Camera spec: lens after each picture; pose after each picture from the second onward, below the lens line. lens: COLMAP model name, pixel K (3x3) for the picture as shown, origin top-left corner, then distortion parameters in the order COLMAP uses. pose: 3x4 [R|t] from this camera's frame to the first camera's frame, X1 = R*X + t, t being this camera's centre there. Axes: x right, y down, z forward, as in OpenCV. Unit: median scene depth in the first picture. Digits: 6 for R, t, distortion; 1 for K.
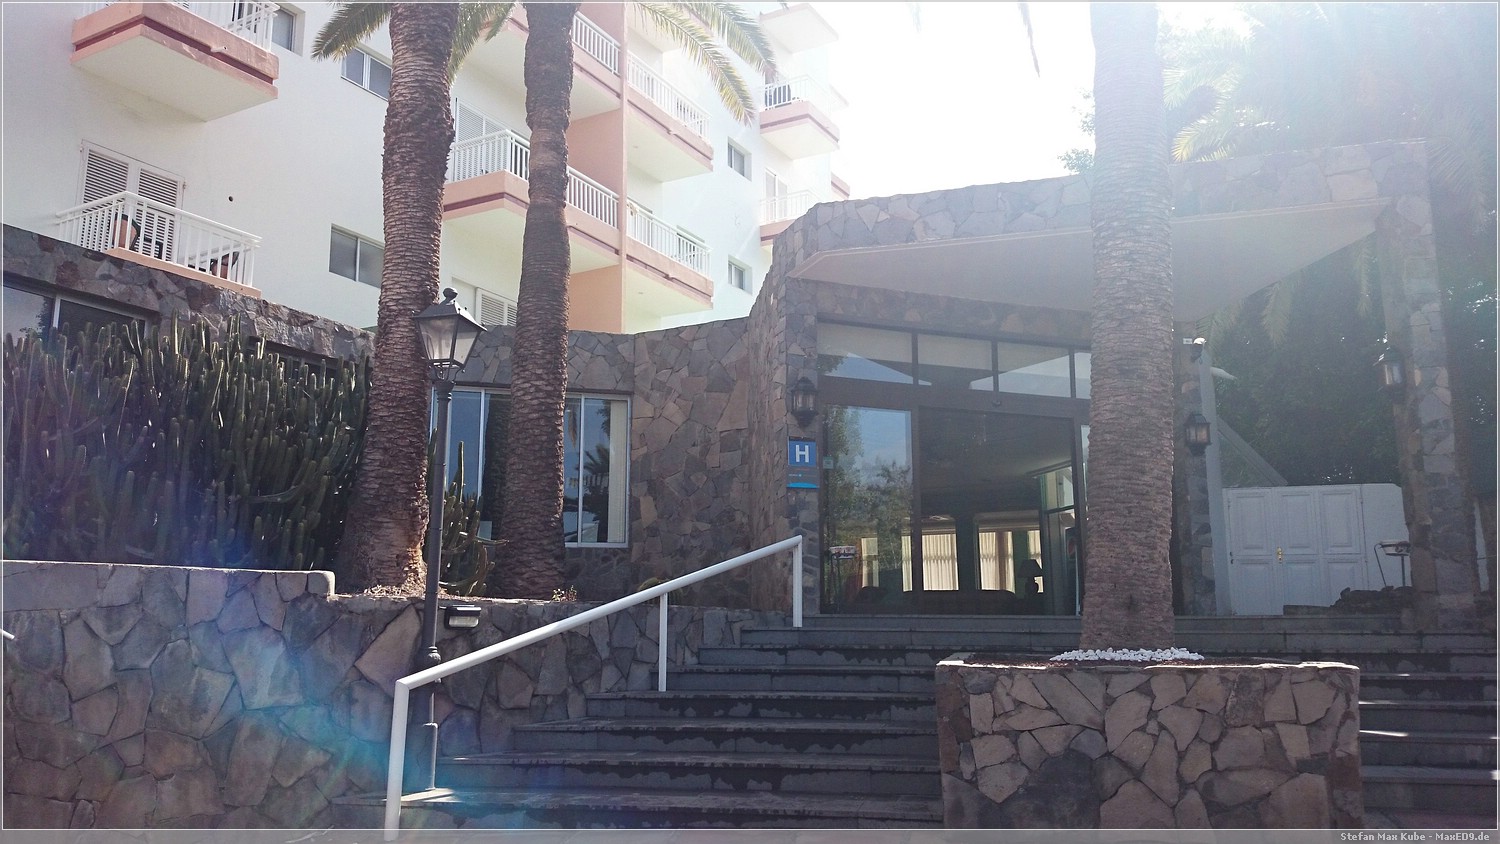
lens RADIAL K [[1108.2, 0, 750.0], [0, 1108.2, 422.0], [0, 0, 1]] dist [0.001897, 0.000076]
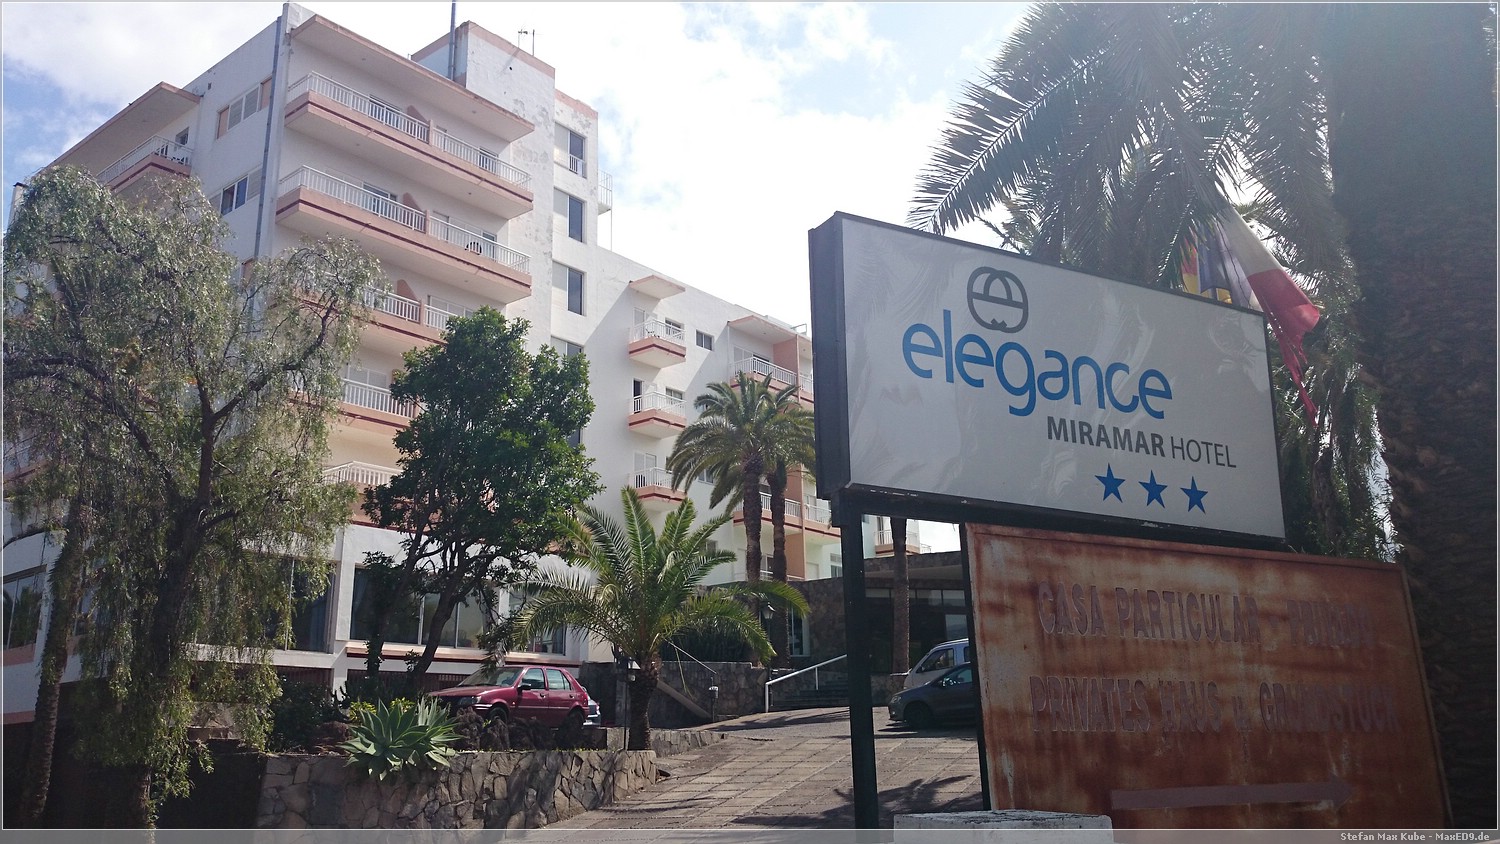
lens RADIAL K [[1108.2, 0, 750.0], [0, 1108.2, 422.0], [0, 0, 1]] dist [0.001897, 0.000076]
pose [[0.984923, -0.057307, -0.163228, 0.255903], [0.042024, 0.994533, -0.095591, -0.236440], [0.167813, 0.087290, 0.981947, -2.020105]]
